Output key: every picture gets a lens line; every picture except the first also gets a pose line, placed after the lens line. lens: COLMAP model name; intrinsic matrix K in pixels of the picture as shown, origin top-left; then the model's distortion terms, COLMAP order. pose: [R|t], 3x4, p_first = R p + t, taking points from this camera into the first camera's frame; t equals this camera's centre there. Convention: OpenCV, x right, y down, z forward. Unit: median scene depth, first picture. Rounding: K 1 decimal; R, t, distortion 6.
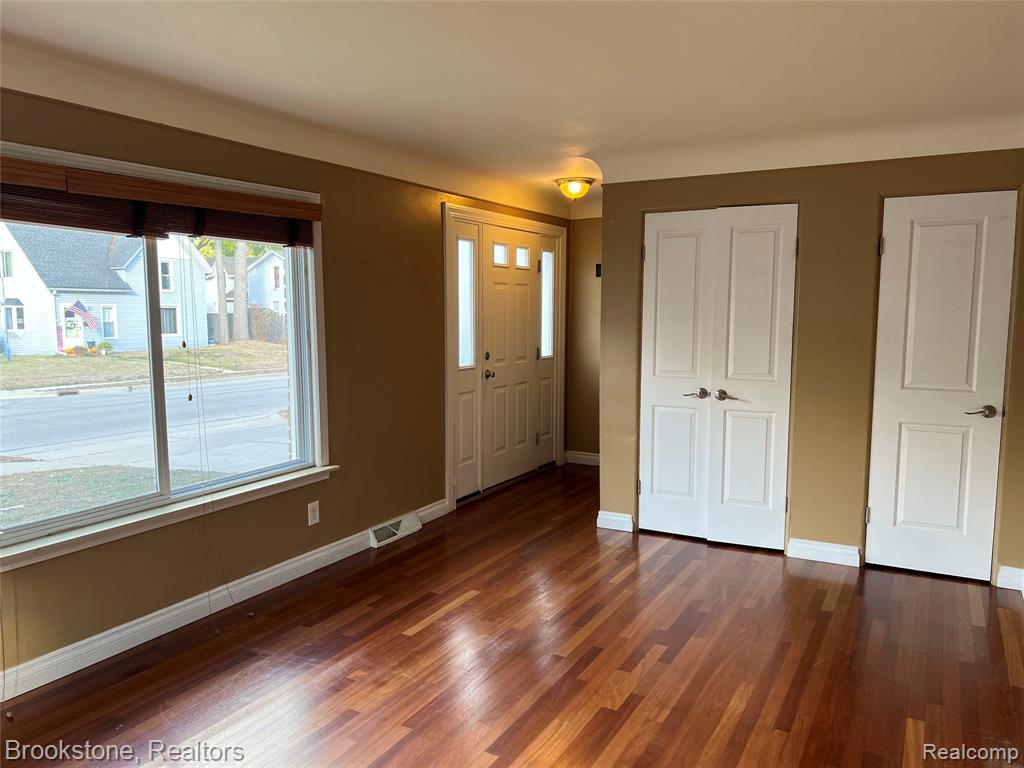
lens RADIAL K [[769.3, 0, 514.4], [0, 769.3, 388.7], [0, 0, 1]] dist [0.000902, 0.001079]
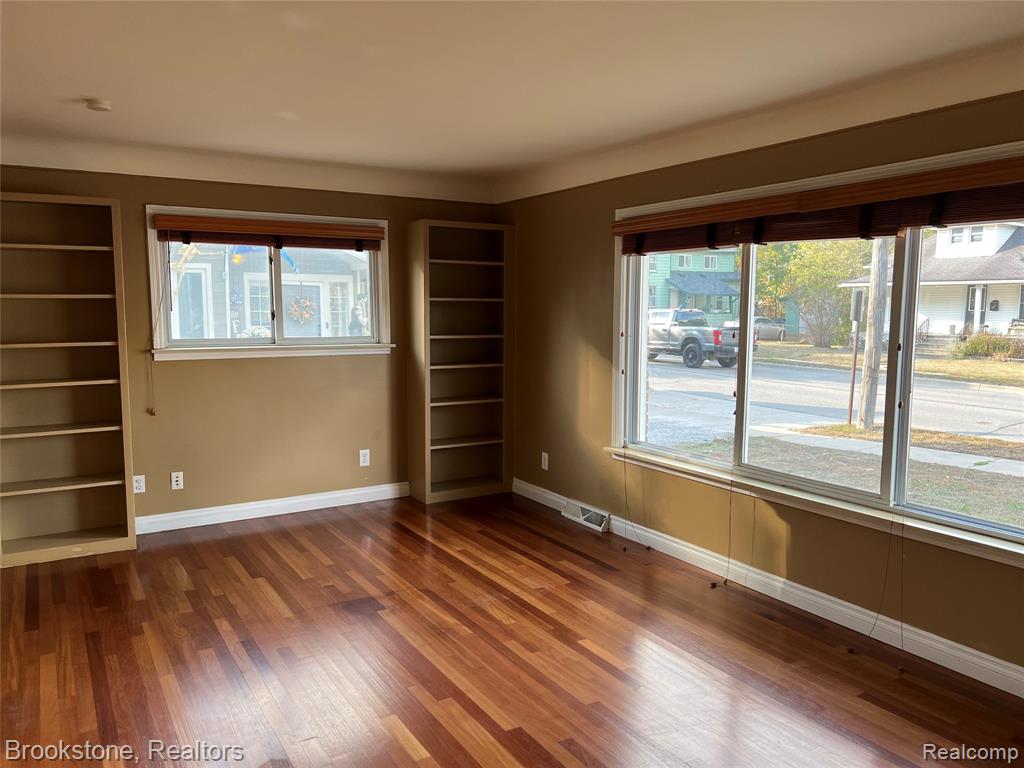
lens RADIAL K [[769.3, 0, 514.1], [0, 769.3, 383.7], [0, 0, 1]] dist [0.000902, 0.001079]
pose [[-0.499179, 0.095132, -0.861261, 0.610669], [-0.089290, 0.983016, 0.160332, -0.122487], [0.861886, 0.156936, -0.482207, 1.053141]]
